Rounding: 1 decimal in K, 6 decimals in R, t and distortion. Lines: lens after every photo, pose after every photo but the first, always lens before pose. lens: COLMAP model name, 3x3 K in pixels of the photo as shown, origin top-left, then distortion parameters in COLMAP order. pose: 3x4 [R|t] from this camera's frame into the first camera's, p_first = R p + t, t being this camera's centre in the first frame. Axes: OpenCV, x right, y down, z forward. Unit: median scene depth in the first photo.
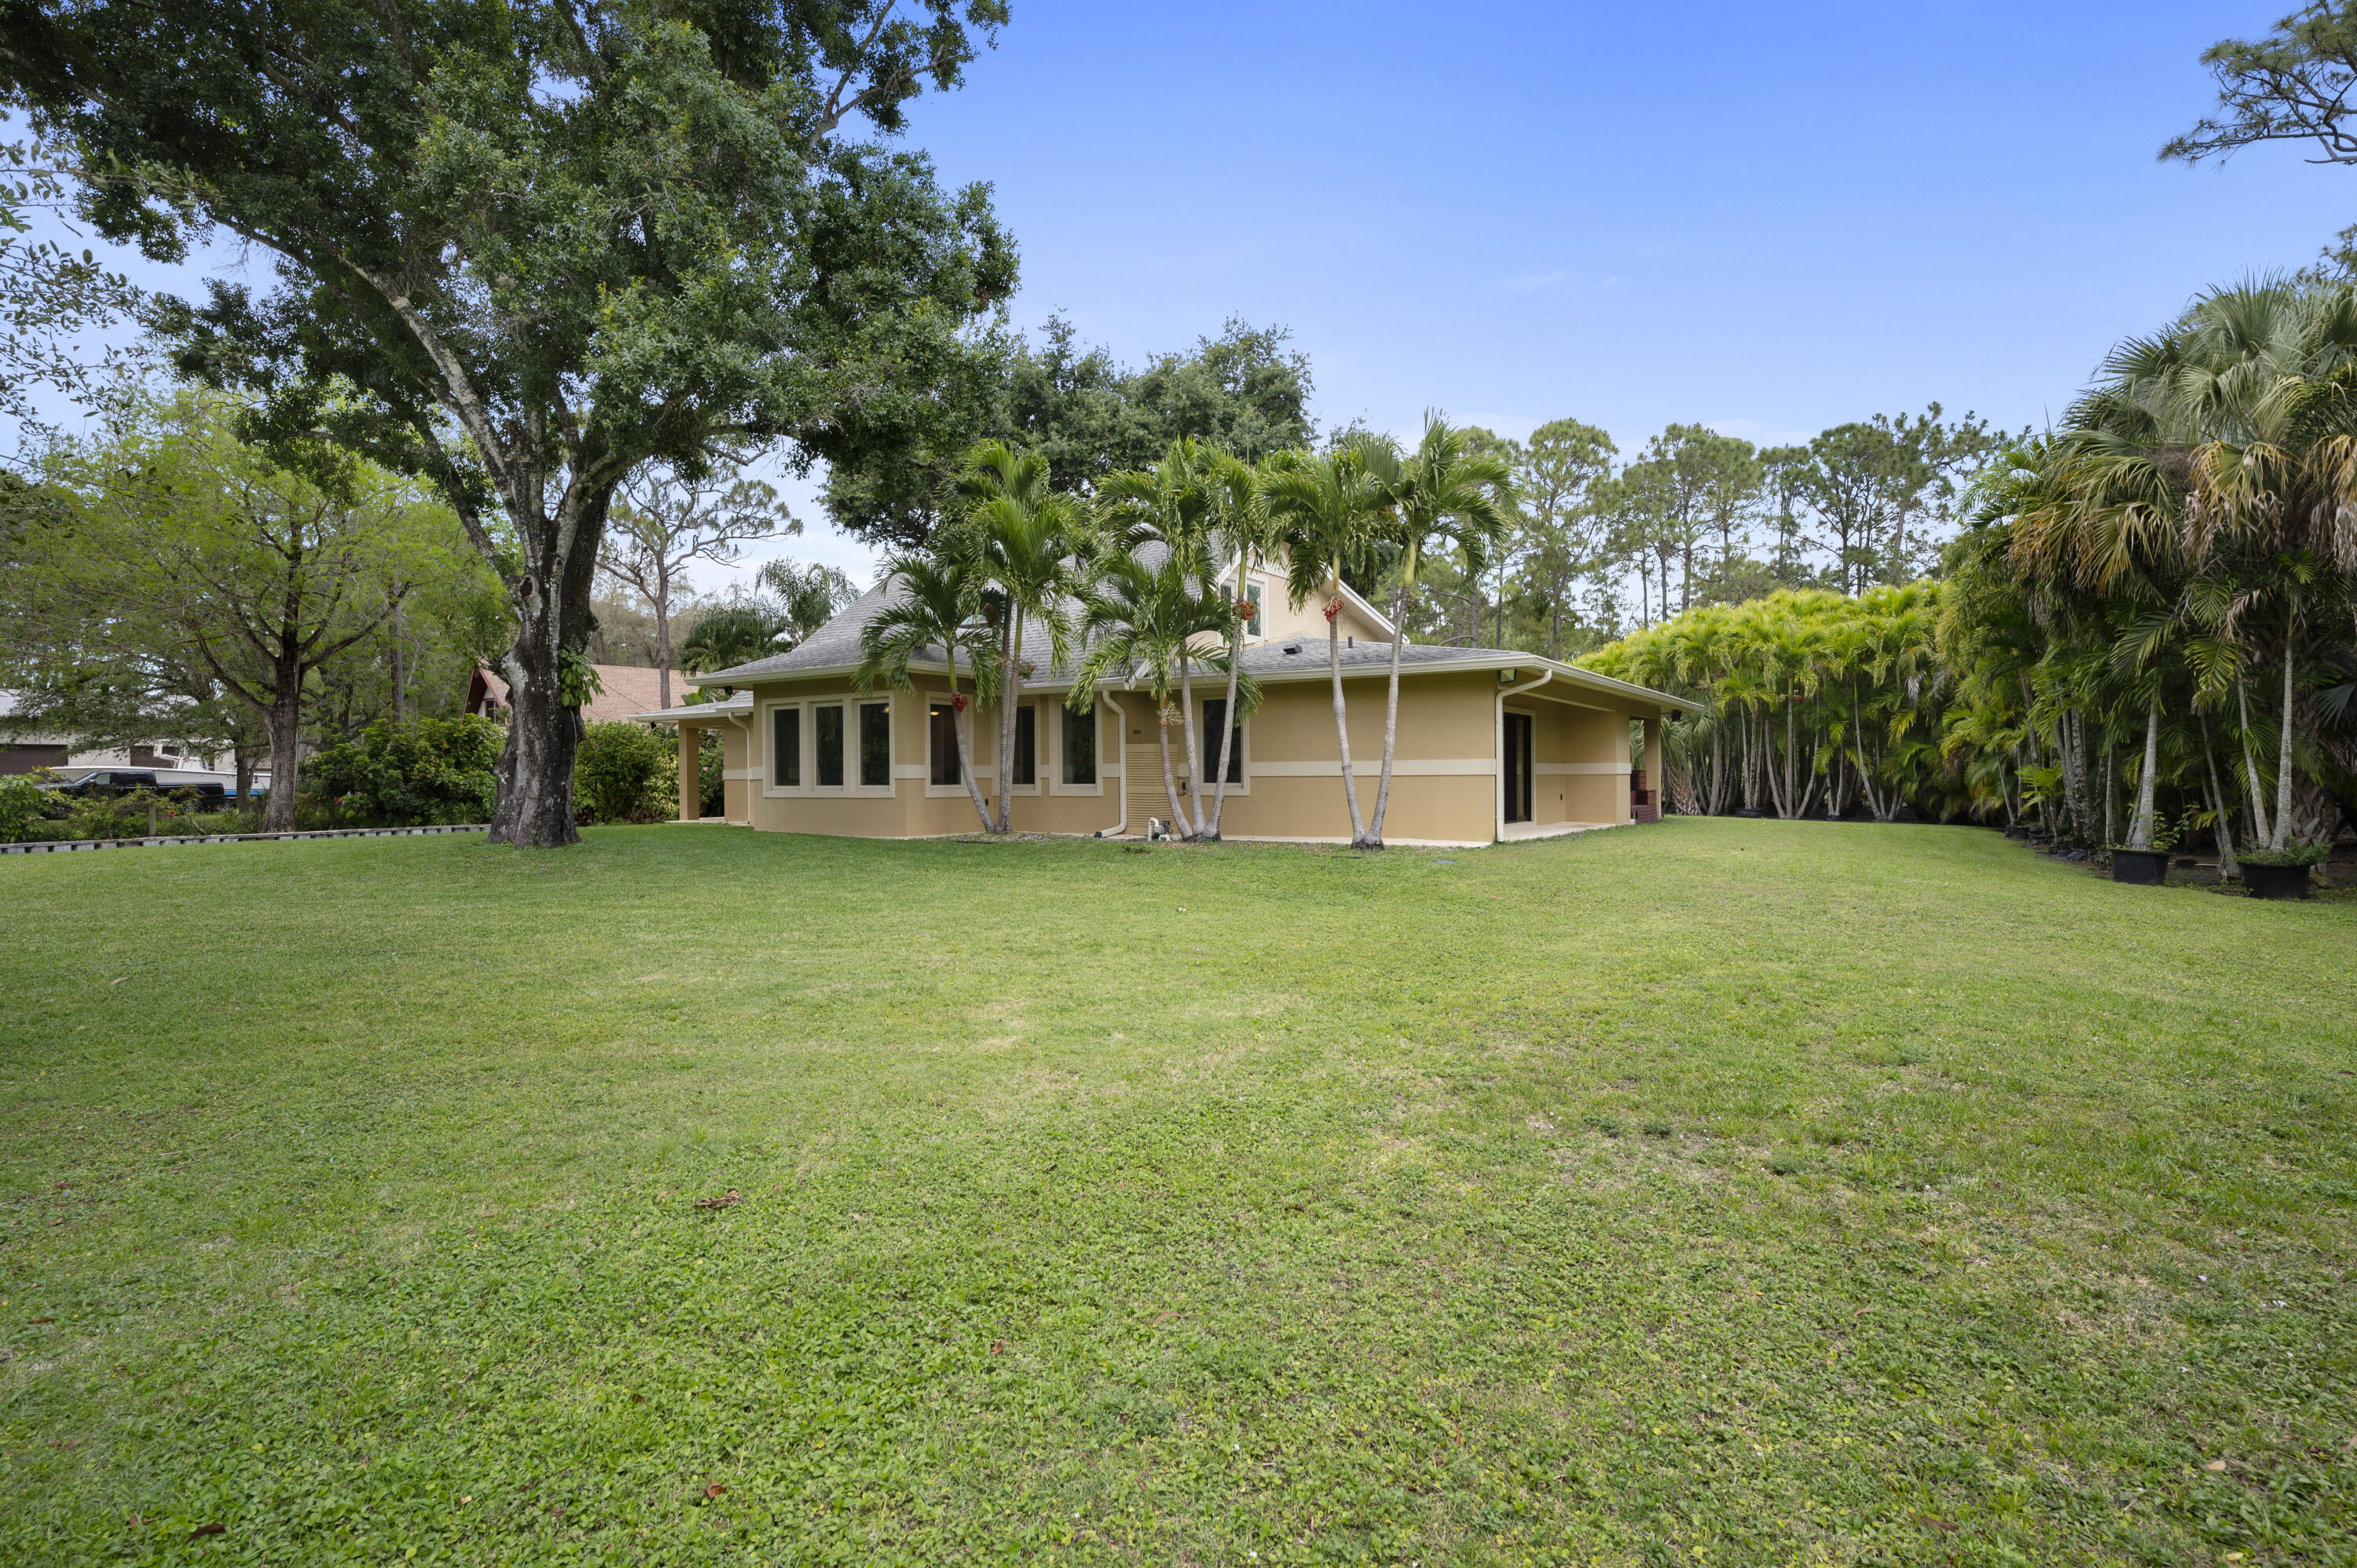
lens RADIAL K [[1199.7, 0, 1178.5], [0, 1199.7, 784.0], [0, 0, 1]] dist [-0.000751, -0.000223]
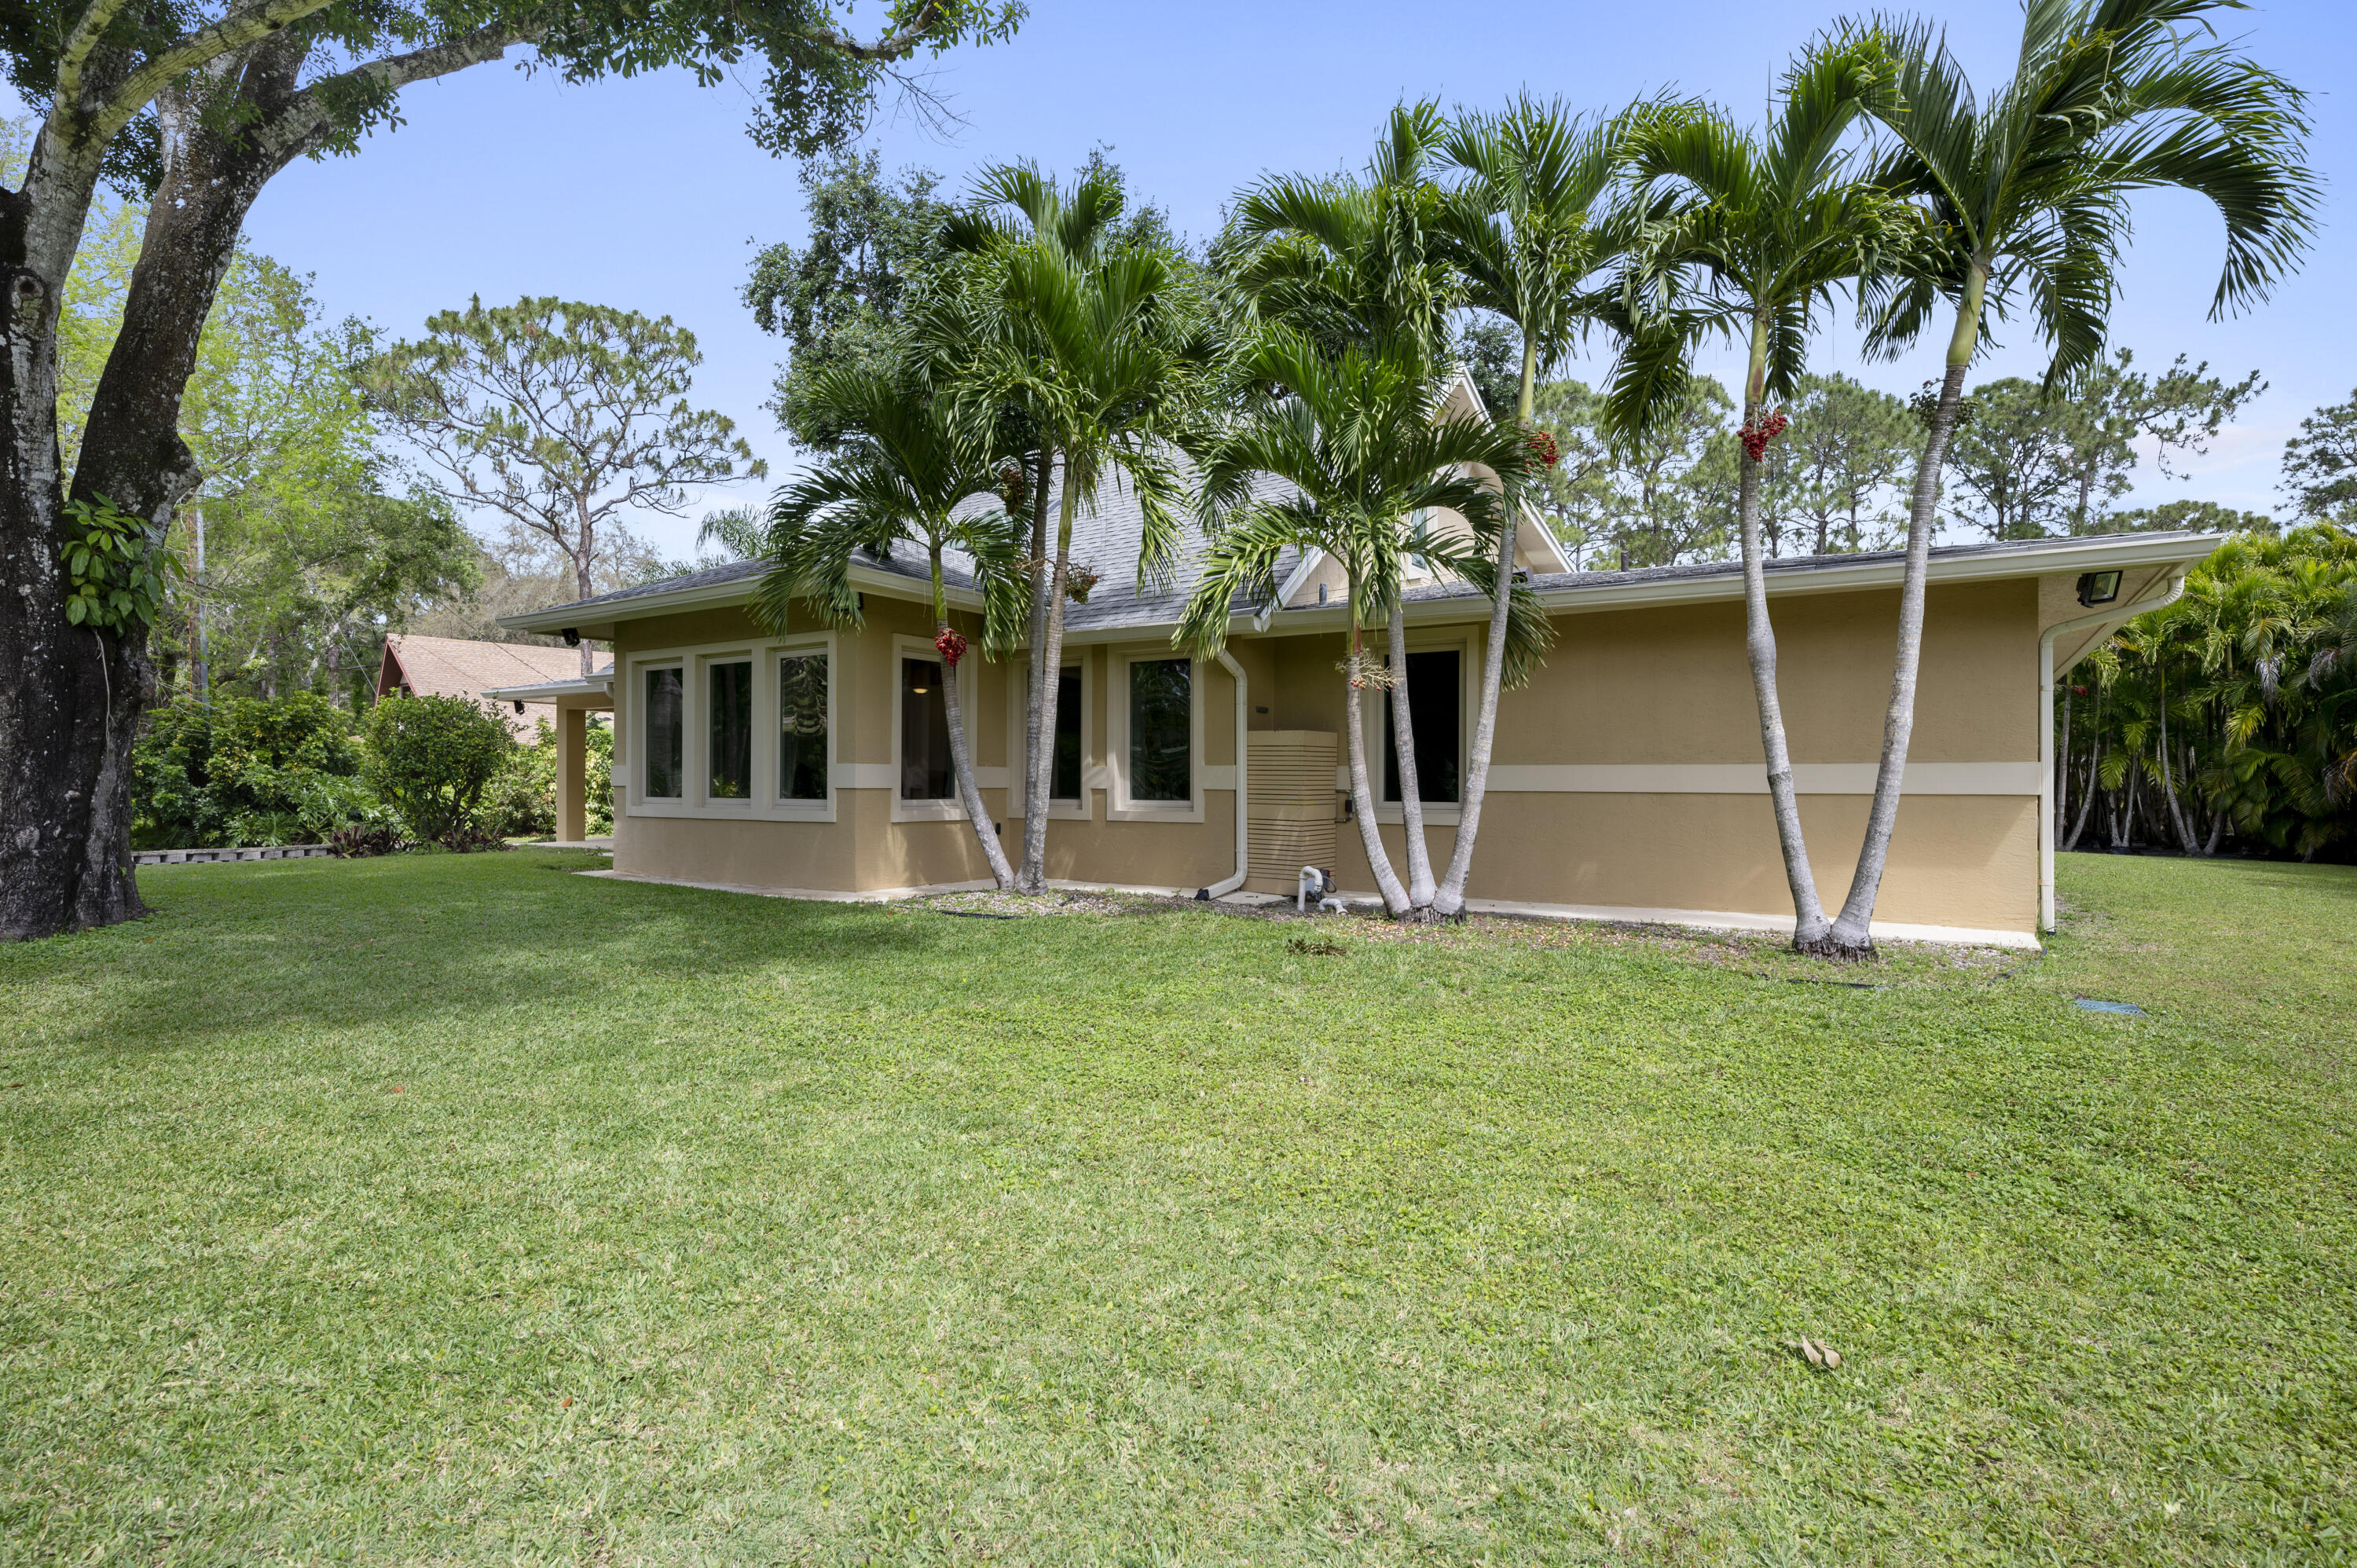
lens RADIAL K [[1199.7, 0, 1178.5], [0, 1199.7, 784.0], [0, 0, 1]] dist [-0.000751, -0.000223]
pose [[0.999945, 0.010432, -0.001419, -0.073988], [-0.010438, 0.999934, -0.004780, -0.005377], [0.001369, 0.004795, 0.999988, 0.428911]]
